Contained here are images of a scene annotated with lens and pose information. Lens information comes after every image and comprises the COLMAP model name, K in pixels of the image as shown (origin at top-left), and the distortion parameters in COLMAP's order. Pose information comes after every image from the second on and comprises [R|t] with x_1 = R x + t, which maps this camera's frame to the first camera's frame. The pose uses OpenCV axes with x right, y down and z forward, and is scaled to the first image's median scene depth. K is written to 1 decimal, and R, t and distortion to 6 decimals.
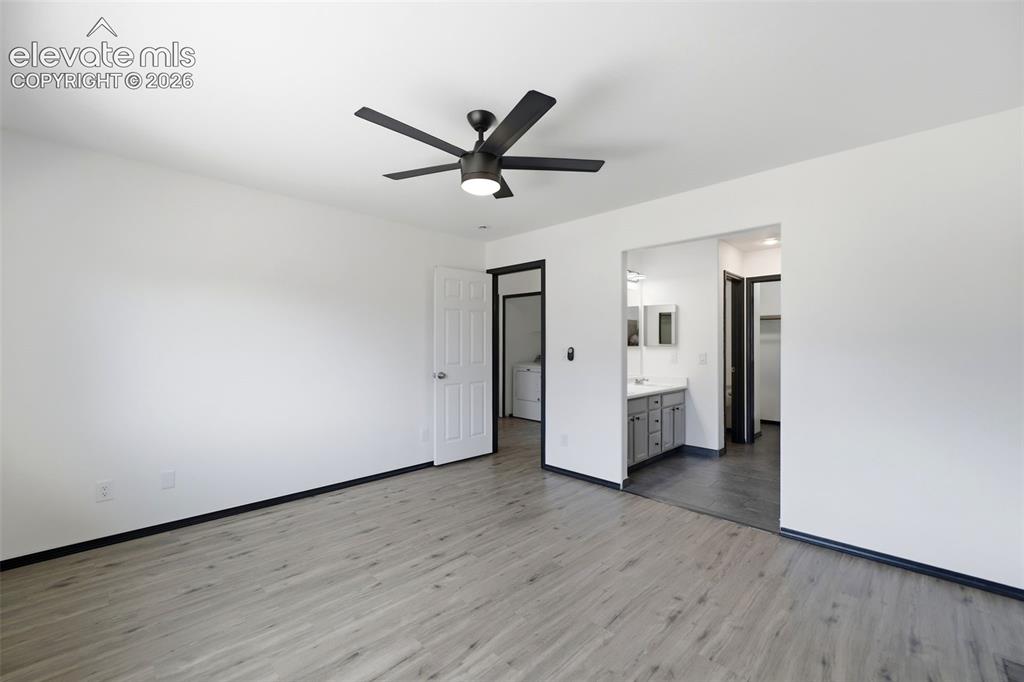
lens RADIAL K [[419.5, 0, 506.9], [0, 419.5, 336.9], [0, 0, 1]] dist [0.000817, -0.001740]
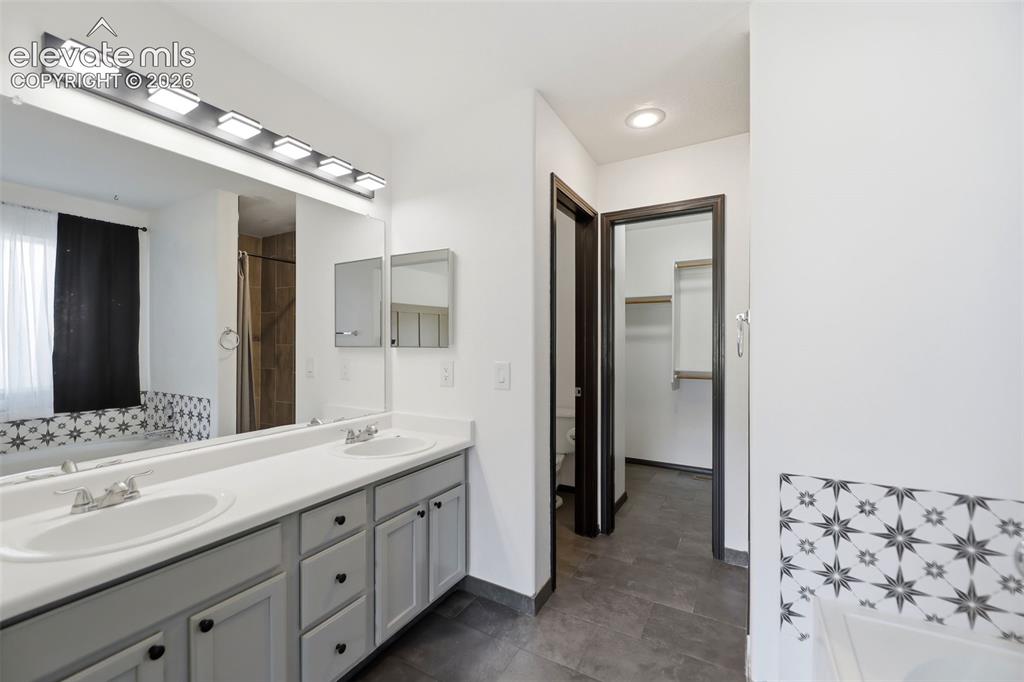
lens RADIAL K [[419.5, 0, 514.3], [0, 419.5, 346.0], [0, 0, 1]] dist [0.000817, -0.001740]
pose [[0.961029, -0.003248, 0.276429, 0.408305], [-0.001474, 0.999857, 0.016873, 0.014318], [-0.276444, -0.016623, 0.960886, 0.669629]]
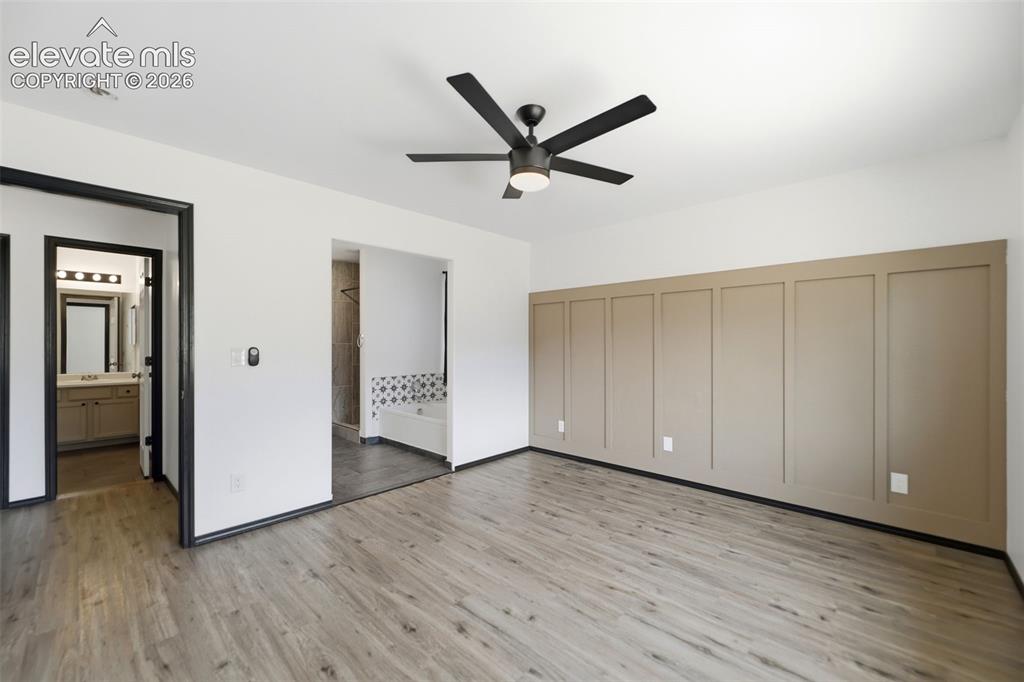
lens RADIAL K [[419.5, 0, 511.6], [0, 419.5, 341.7], [0, 0, 1]] dist [0.000817, -0.001740]
pose [[-0.037204, 0.001439, 0.999307, -0.546280], [-0.016473, 0.999862, -0.002053, 0.008628], [-0.999172, -0.016538, -0.037175, 0.565934]]
